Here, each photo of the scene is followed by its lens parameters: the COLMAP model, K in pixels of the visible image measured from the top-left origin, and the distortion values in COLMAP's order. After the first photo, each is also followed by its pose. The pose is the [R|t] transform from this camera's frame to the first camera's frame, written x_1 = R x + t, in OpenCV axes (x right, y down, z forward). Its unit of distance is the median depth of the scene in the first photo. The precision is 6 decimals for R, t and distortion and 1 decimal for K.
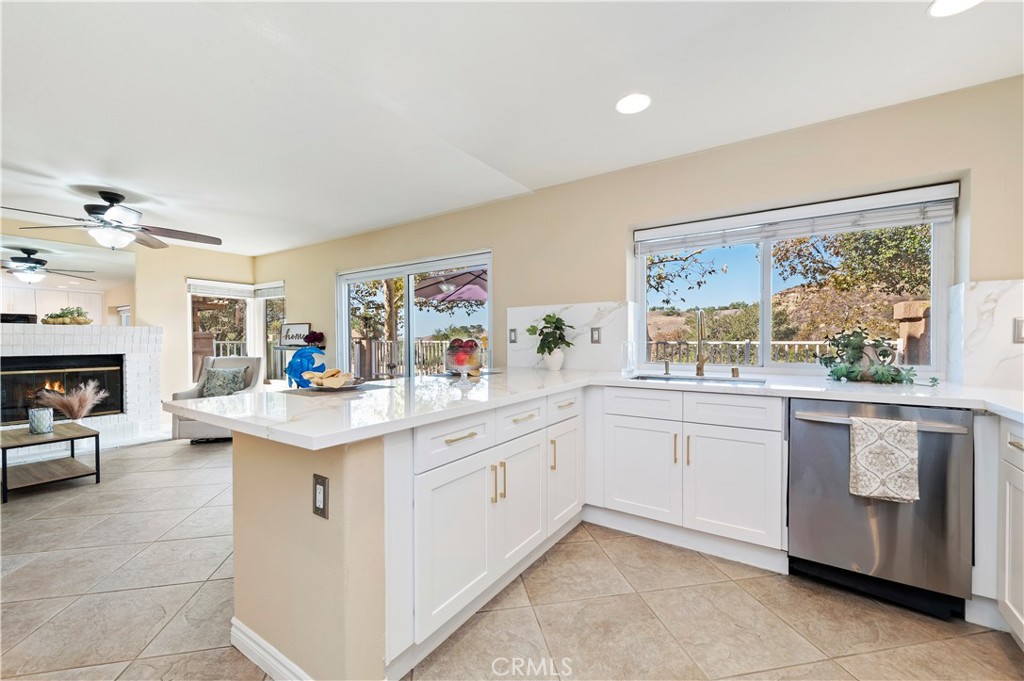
lens RADIAL K [[410.1, 0, 490.4], [0, 410.1, 343.4], [0, 0, 1]] dist [0.003126, -0.002398]
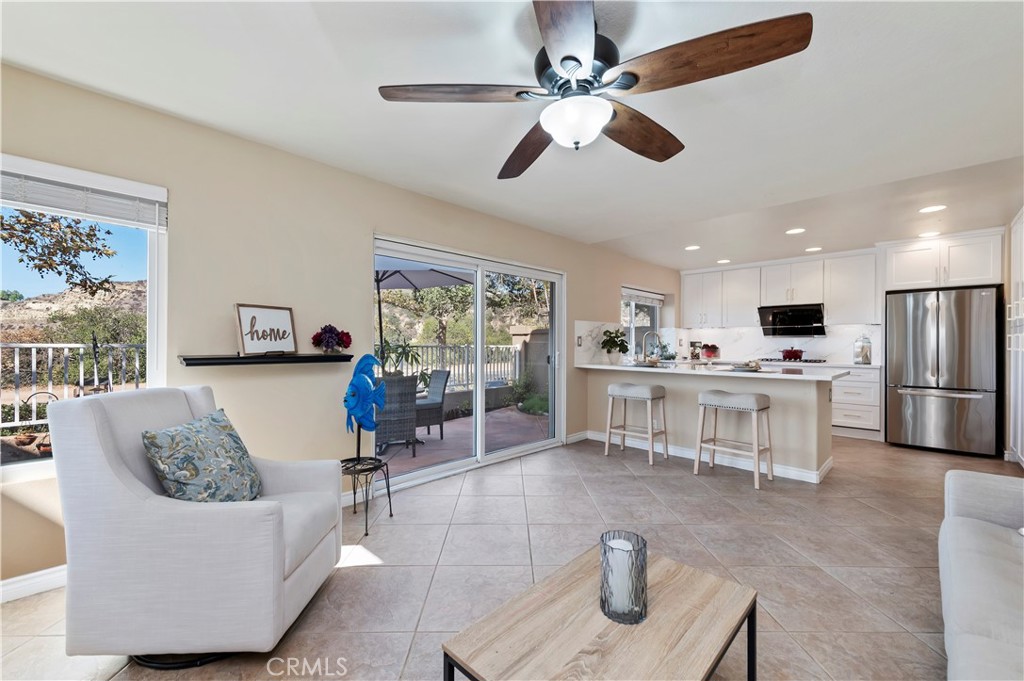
lens RADIAL K [[410.1, 0, 516.7], [0, 410.1, 342.7], [0, 0, 1]] dist [0.003126, -0.002398]
pose [[0.169828, 0.006975, 0.985449, -1.050613], [0.004087, 0.999961, -0.007782, -0.002754], [-0.985465, 0.005349, 0.169793, 0.760266]]
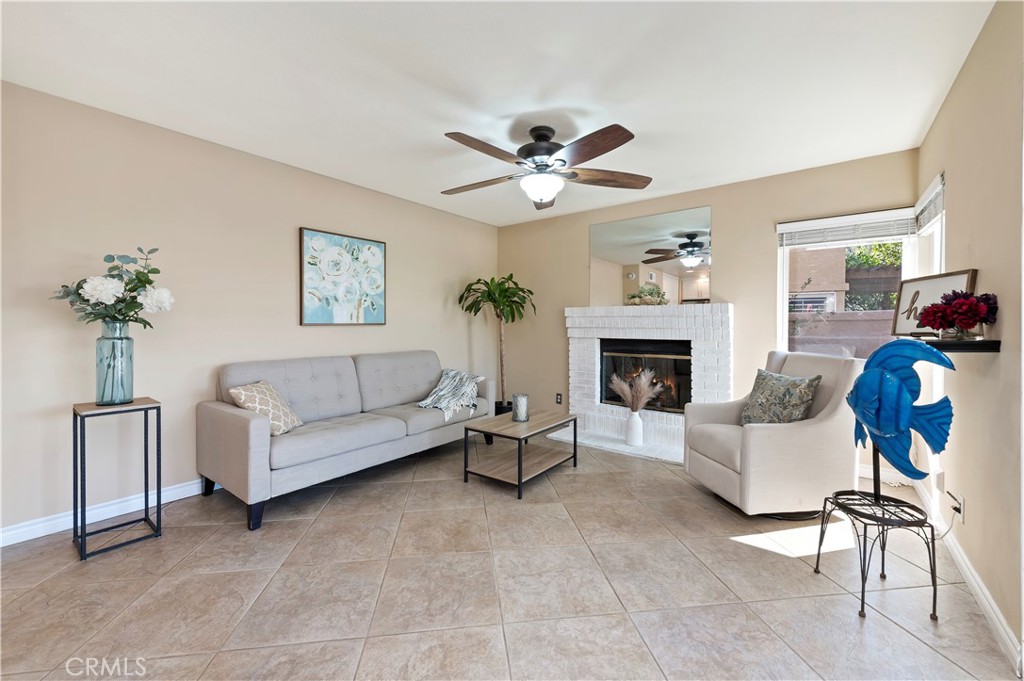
lens RADIAL K [[410.1, 0, 528.5], [0, 410.1, 330.4], [0, 0, 1]] dist [0.003126, -0.002398]
pose [[-0.014720, 0.014575, -0.999785, -0.118987], [-0.009114, 0.999850, 0.014710, -0.001526], [0.999850, 0.009328, -0.014585, 0.761563]]
